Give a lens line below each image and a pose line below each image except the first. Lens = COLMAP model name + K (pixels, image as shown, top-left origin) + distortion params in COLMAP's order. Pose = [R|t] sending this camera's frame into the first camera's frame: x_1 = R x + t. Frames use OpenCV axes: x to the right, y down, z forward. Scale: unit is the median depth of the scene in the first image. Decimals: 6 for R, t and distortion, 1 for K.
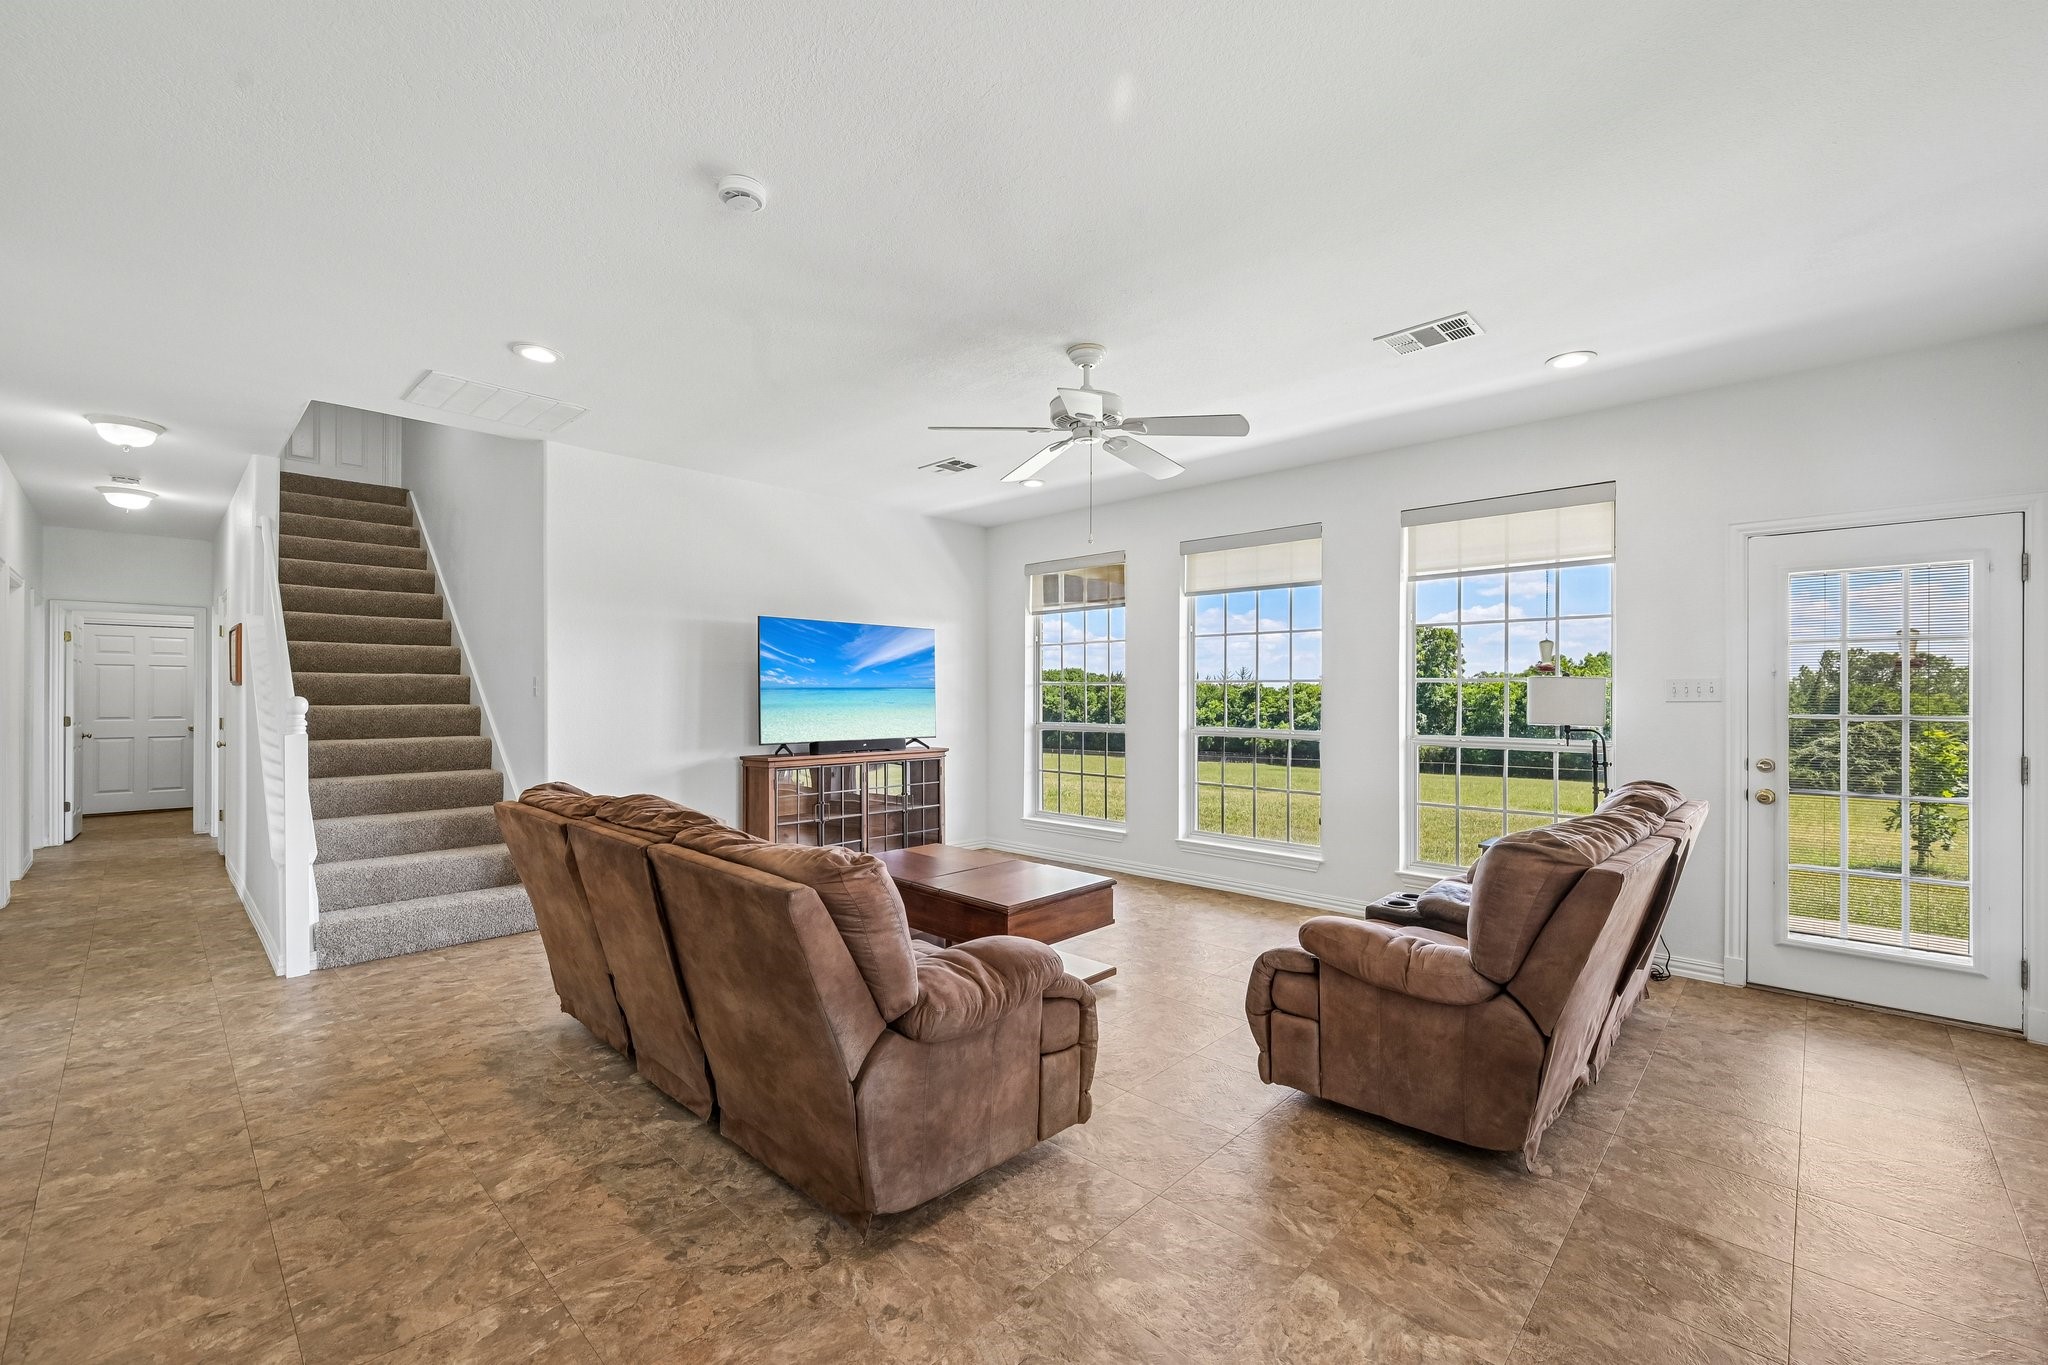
lens RADIAL K [[839.1, 0, 1018.9], [0, 839.1, 691.6], [0, 0, 1]] dist [0.008495, -0.000101]
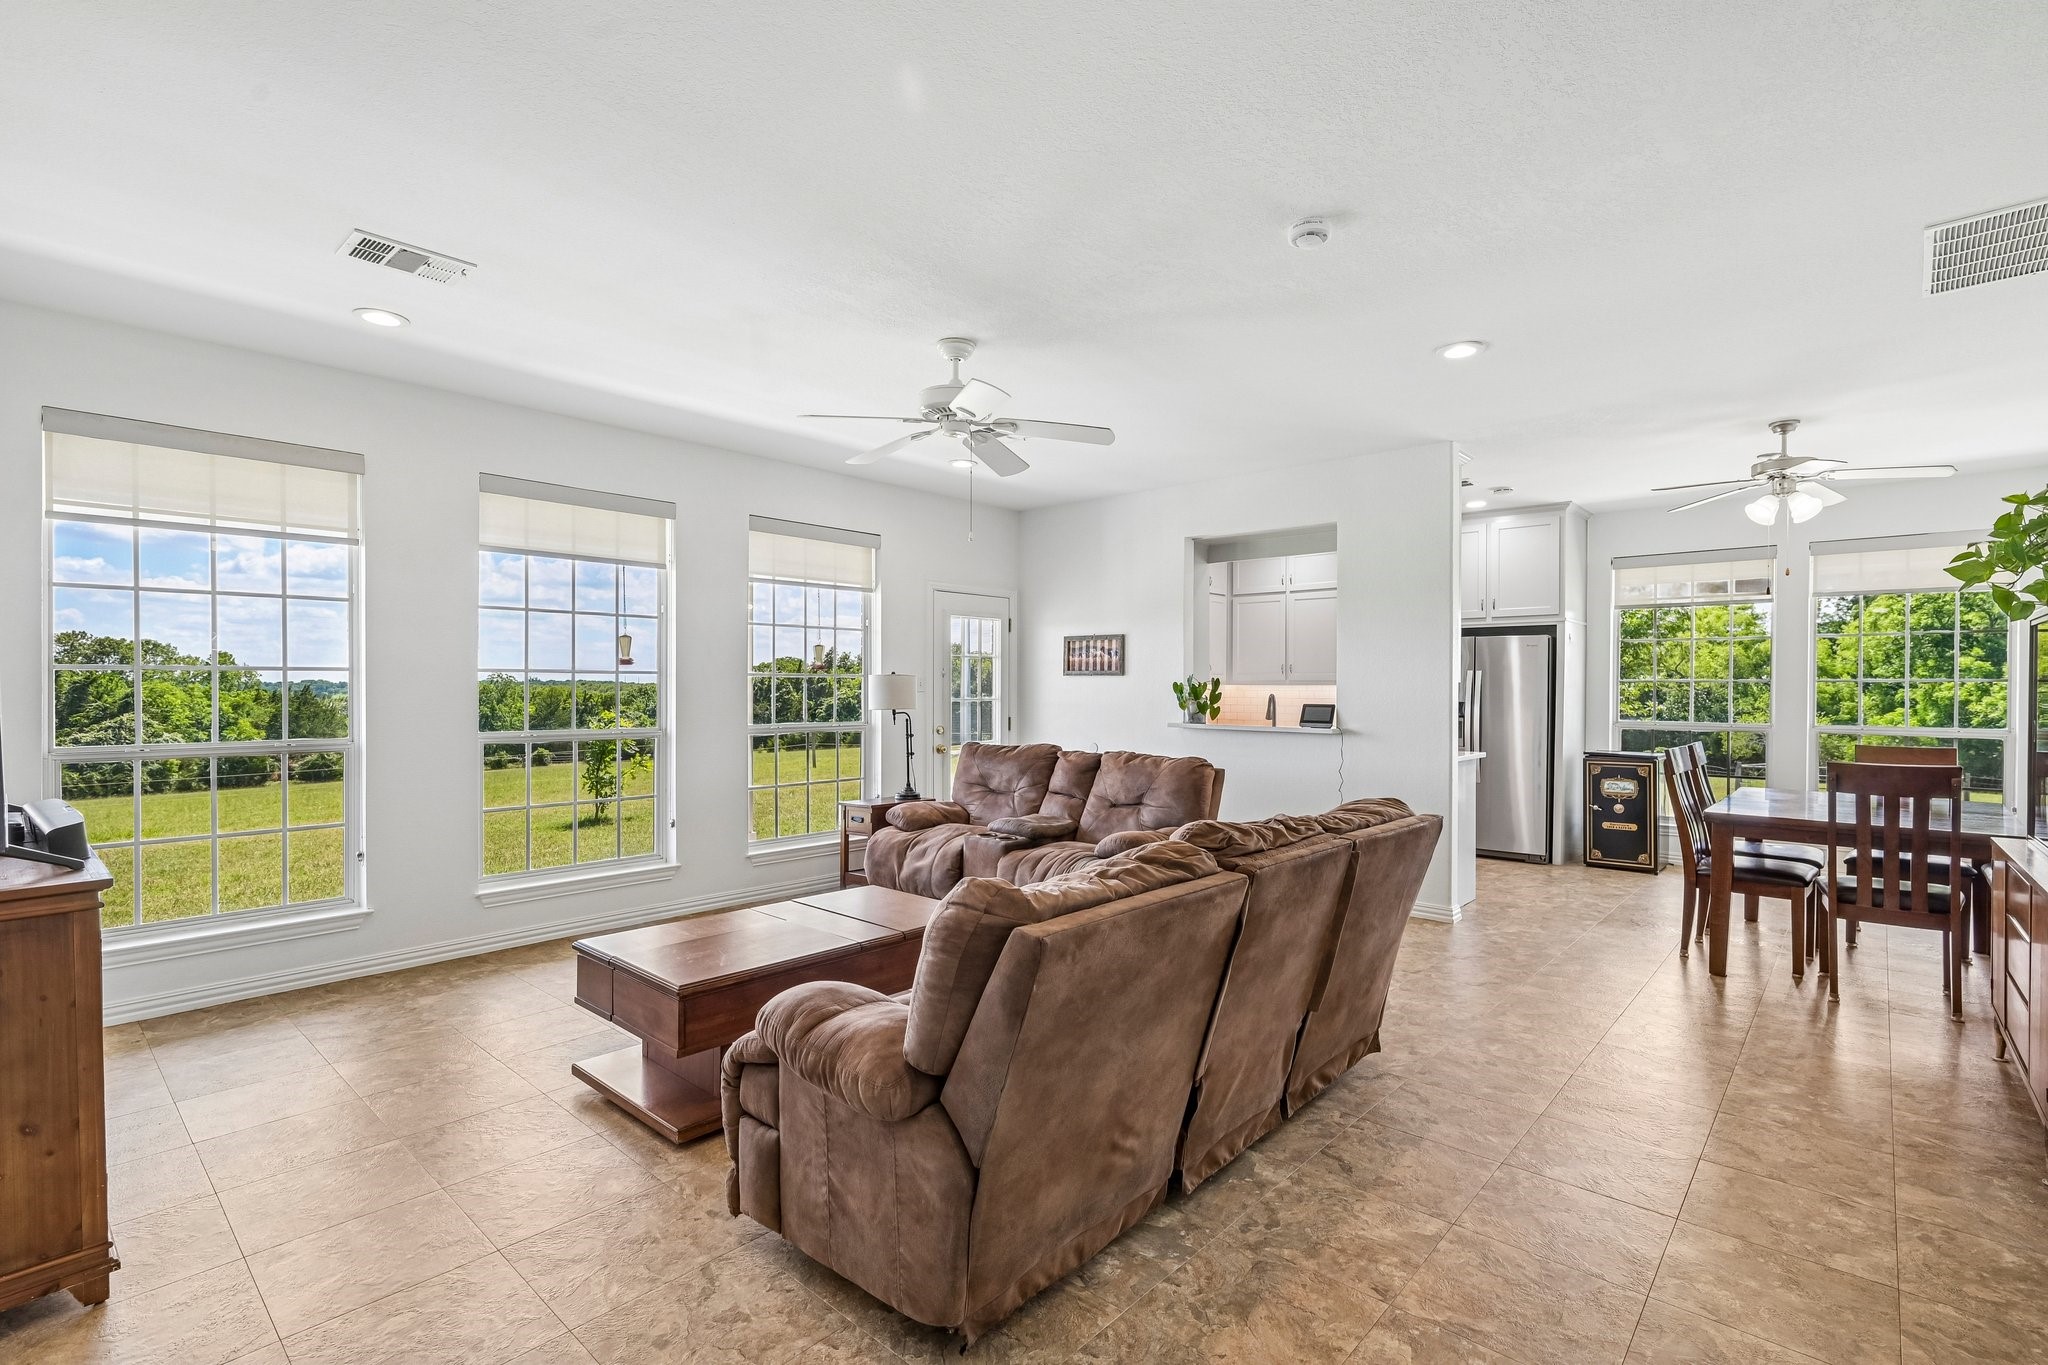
lens RADIAL K [[939.8, 0, 1023.5], [0, 939.8, 690.0], [0, 0, 1]] dist [-0.001614, 0.000204]
pose [[-0.028820, -0.005354, 0.999570, -0.871772], [-0.005880, 0.999969, 0.005186, -0.001839], [-0.999567, -0.005728, -0.028851, 0.794591]]
